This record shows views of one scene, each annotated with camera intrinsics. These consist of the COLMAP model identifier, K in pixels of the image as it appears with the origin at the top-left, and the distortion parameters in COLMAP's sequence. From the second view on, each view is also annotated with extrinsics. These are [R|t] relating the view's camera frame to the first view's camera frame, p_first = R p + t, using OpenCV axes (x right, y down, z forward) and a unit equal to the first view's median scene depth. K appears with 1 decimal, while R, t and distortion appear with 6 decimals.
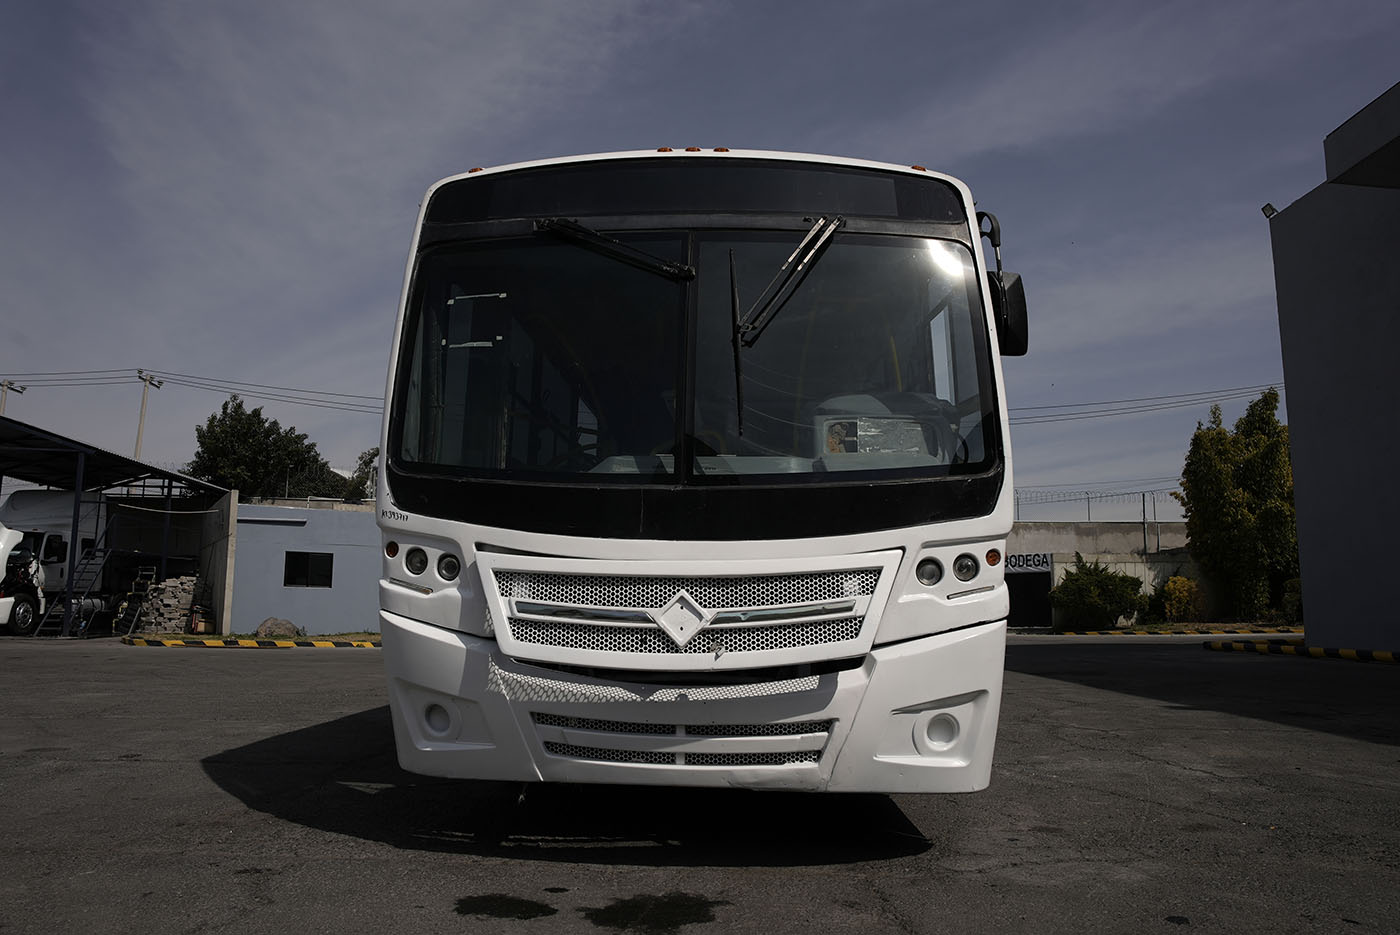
lens RADIAL K [[963.7, 0, 710.6], [0, 963.7, 476.0], [0, 0, 1]] dist [-0.117419, 0.040737]
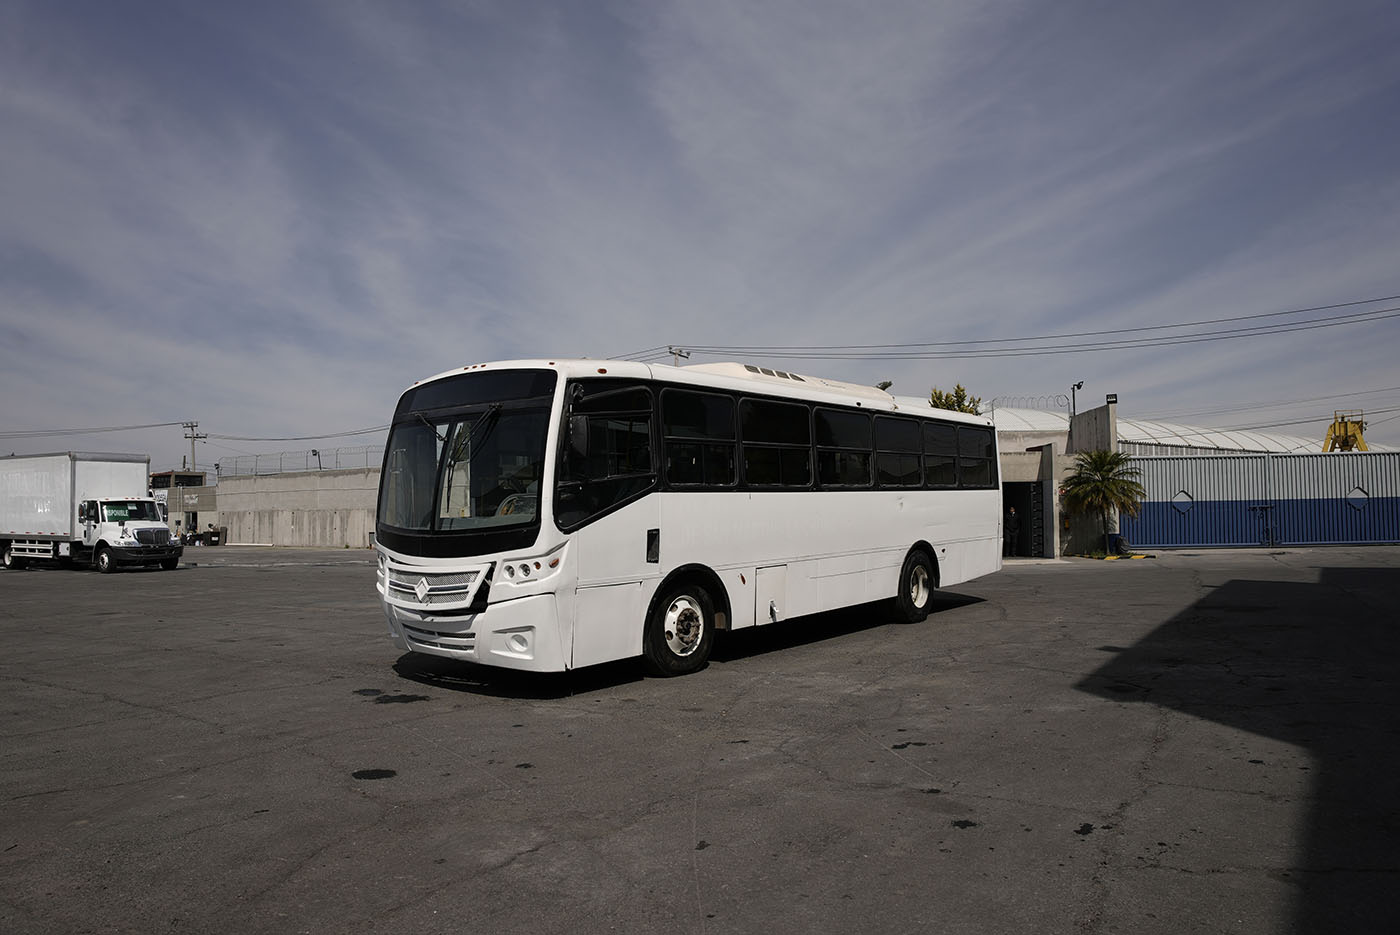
lens RADIAL K [[963.7, 0, 697.0], [0, 963.7, 452.4], [0, 0, 1]] dist [-0.117419, 0.040737]
pose [[0.815791, -0.055502, -0.575677, 1.855284], [0.093483, 0.994950, 0.036548, -0.214529], [0.570742, -0.083632, 0.816860, -0.552346]]
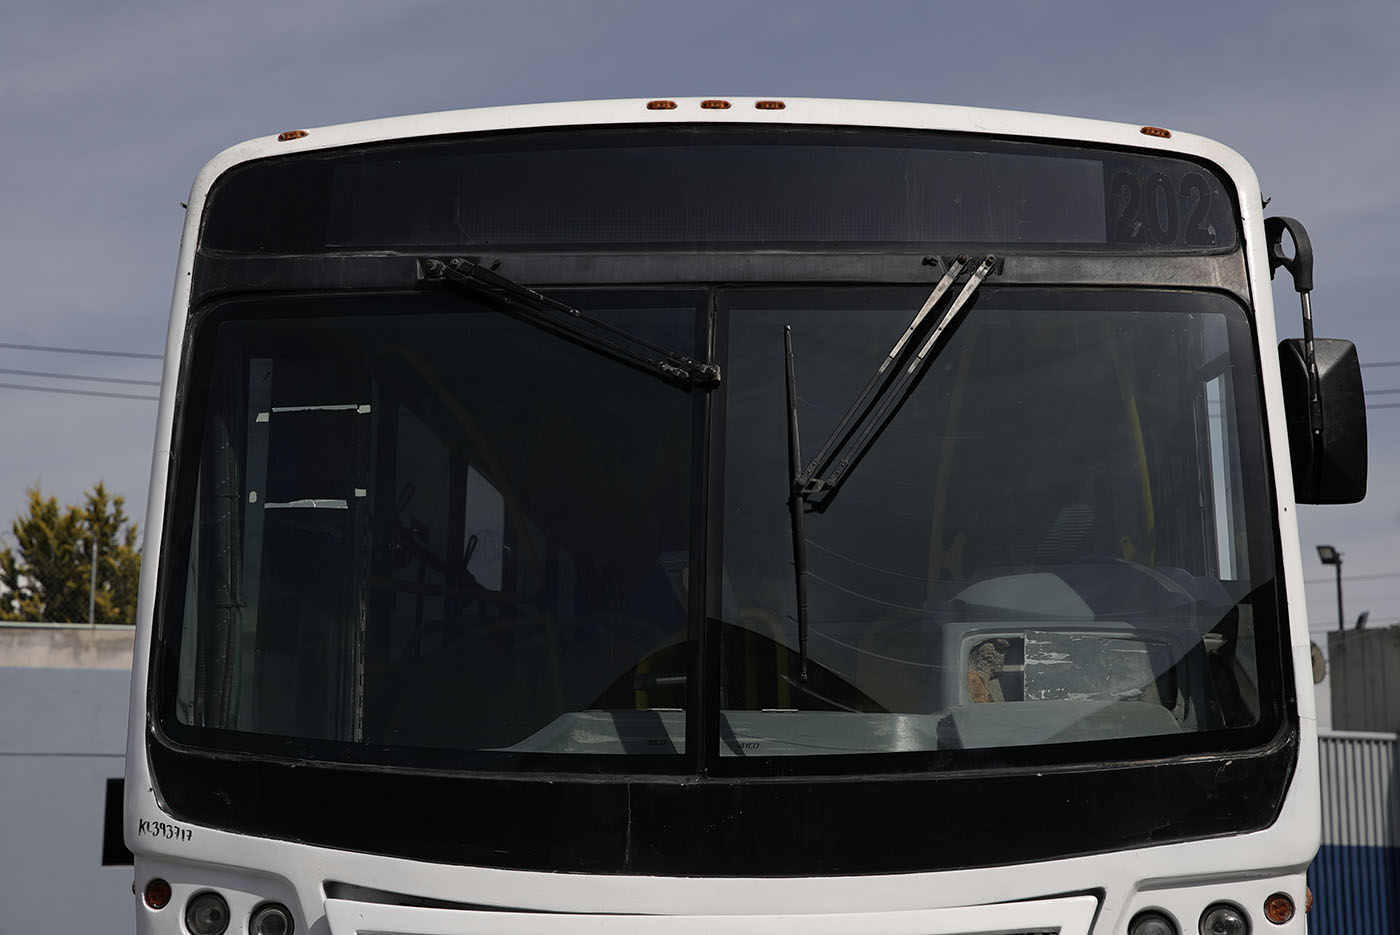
lens RADIAL K [[2745.0, 0, 713.8], [0, 2745.0, 464.7], [0, 0, 1]] dist [0.308832, 0.000000]
pose [[0.999578, -0.008186, -0.027869, 0.024047], [0.007677, 0.999803, -0.018327, -0.136705], [0.028014, 0.018105, 0.999444, -0.584820]]
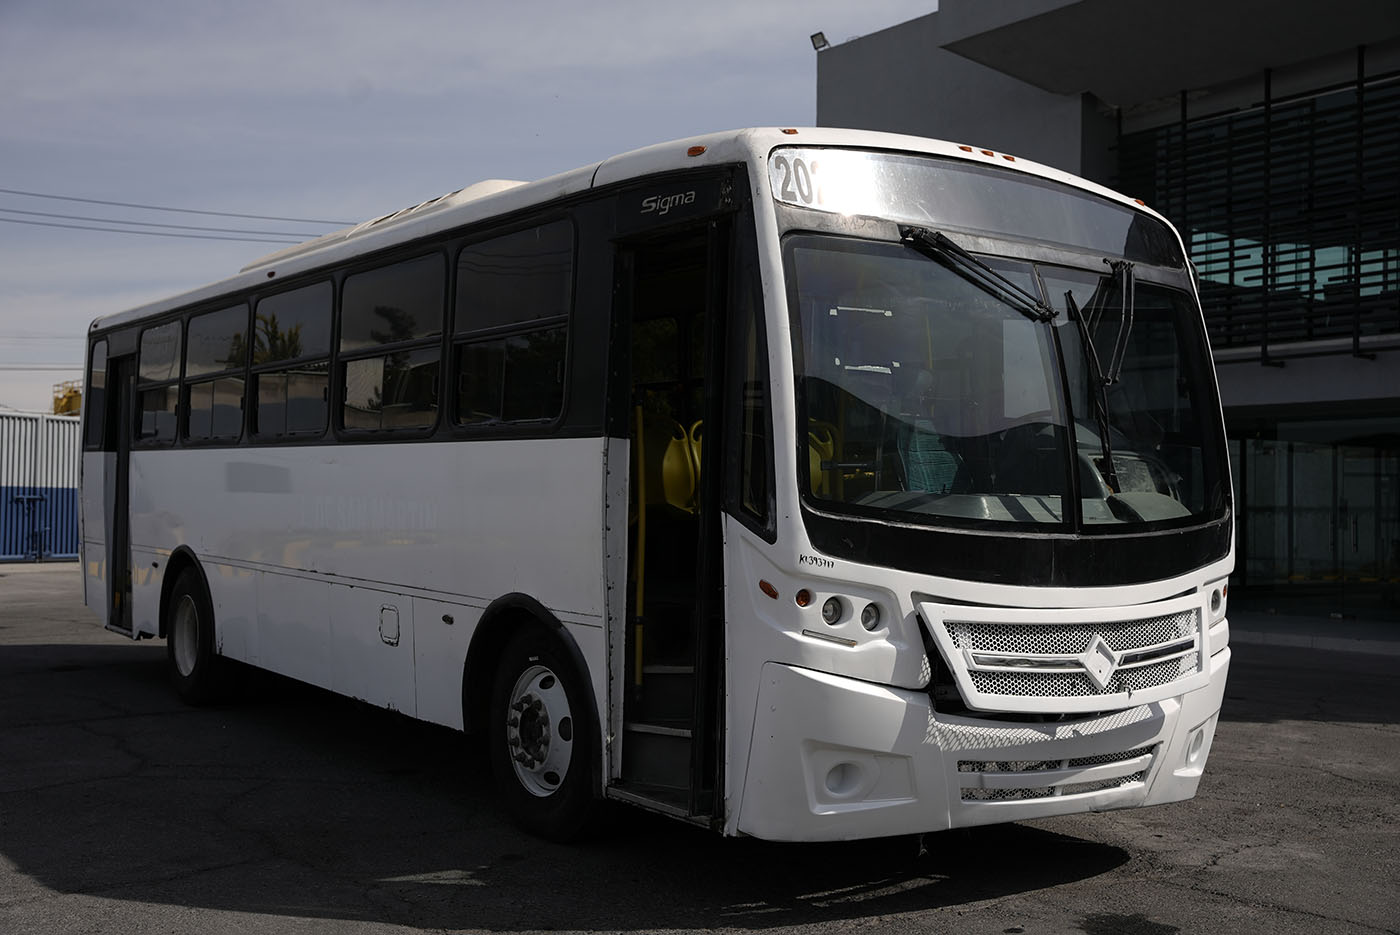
lens RADIAL K [[1516.5, 0, 719.7], [0, 1516.5, 493.4], [0, 0, 1]] dist [0.061666, 0.000000]
pose [[0.794817, 0.010759, 0.606754, -1.300794], [-0.087539, 0.991418, 0.097092, -0.156009], [-0.600502, -0.130285, 0.788938, -0.066485]]
